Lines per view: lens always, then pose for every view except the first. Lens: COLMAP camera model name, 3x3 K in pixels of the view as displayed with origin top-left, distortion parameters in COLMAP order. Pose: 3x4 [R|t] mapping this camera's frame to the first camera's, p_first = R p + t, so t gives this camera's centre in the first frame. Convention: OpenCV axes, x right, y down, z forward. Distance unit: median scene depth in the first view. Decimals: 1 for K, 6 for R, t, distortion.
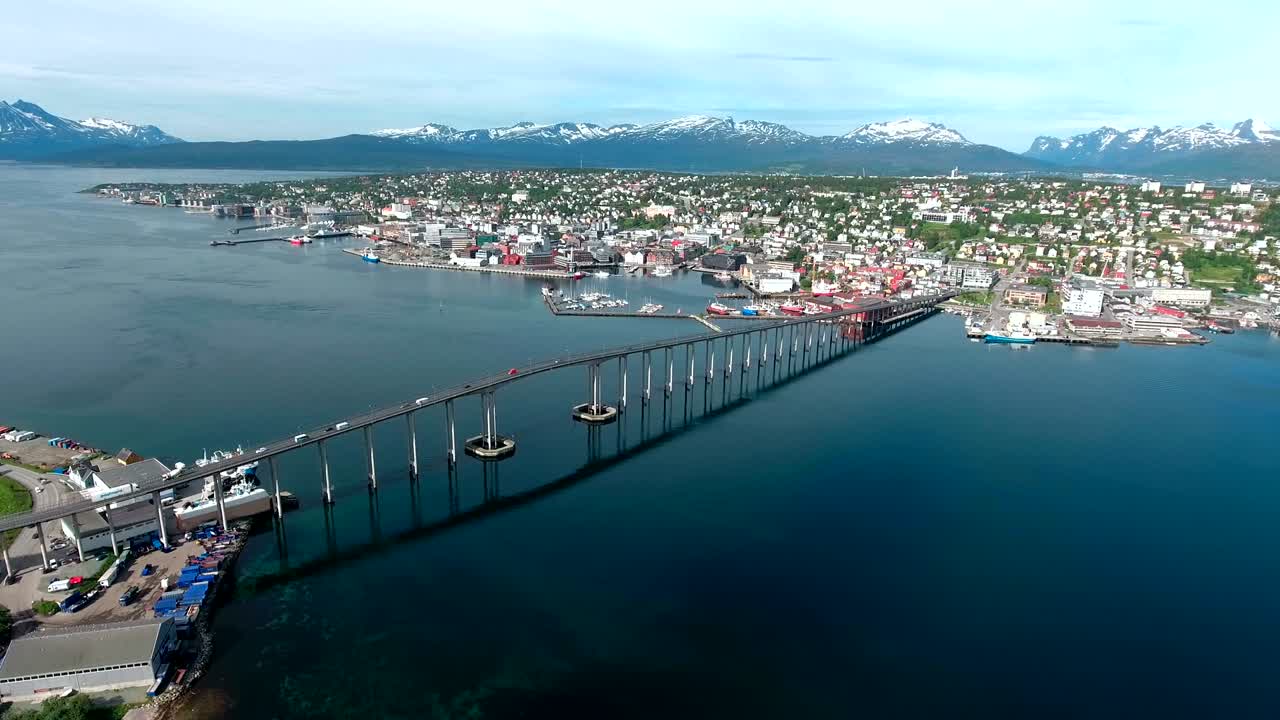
lens RADIAL K [[781.0, 0, 631.8], [0, 781.0, 358.8], [0, 0, 1]] dist [-0.020169, 0.002147]
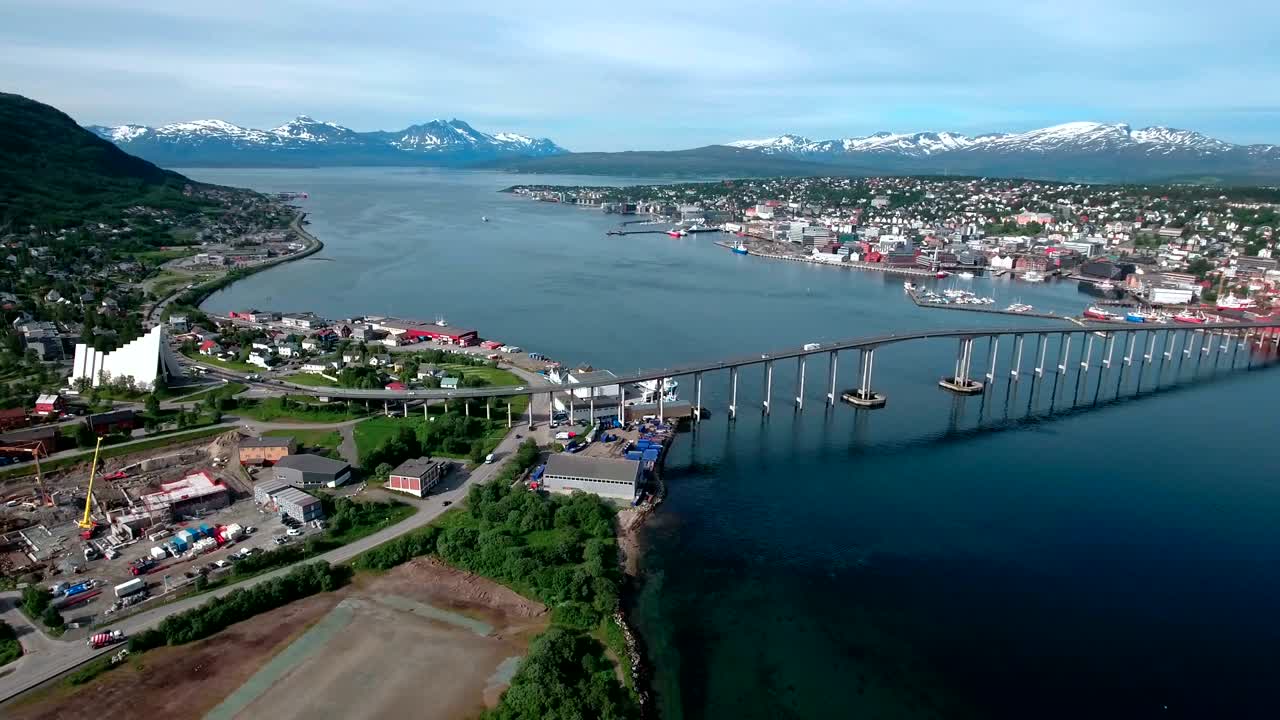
lens RADIAL K [[781.0, 0, 631.8], [0, 781.0, 358.8], [0, 0, 1]] dist [-0.020169, 0.002147]
pose [[0.909342, 0.100748, -0.403668, -0.010958], [-0.106117, 0.994312, 0.009112, 0.025463], [0.402290, 0.034550, 0.914860, -0.056714]]
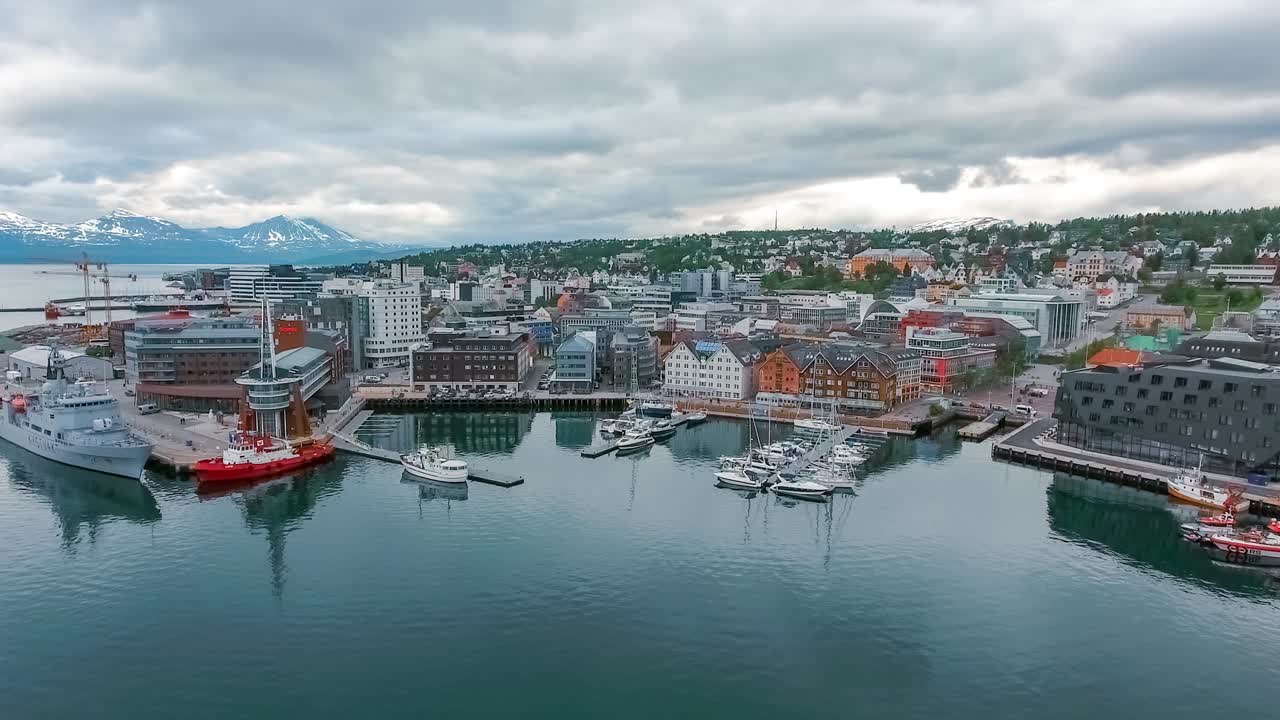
lens RADIAL K [[826.3, 0, 640.0], [0, 826.3, 360.0], [0, 0, 1]] dist [-0.028102, 0.000270]
pose [[0.957099, 0.030975, -0.288100, 0.043450], [-0.072637, 0.988170, -0.135067, -0.083274], [0.280508, 0.150199, 0.948027, 0.643882]]
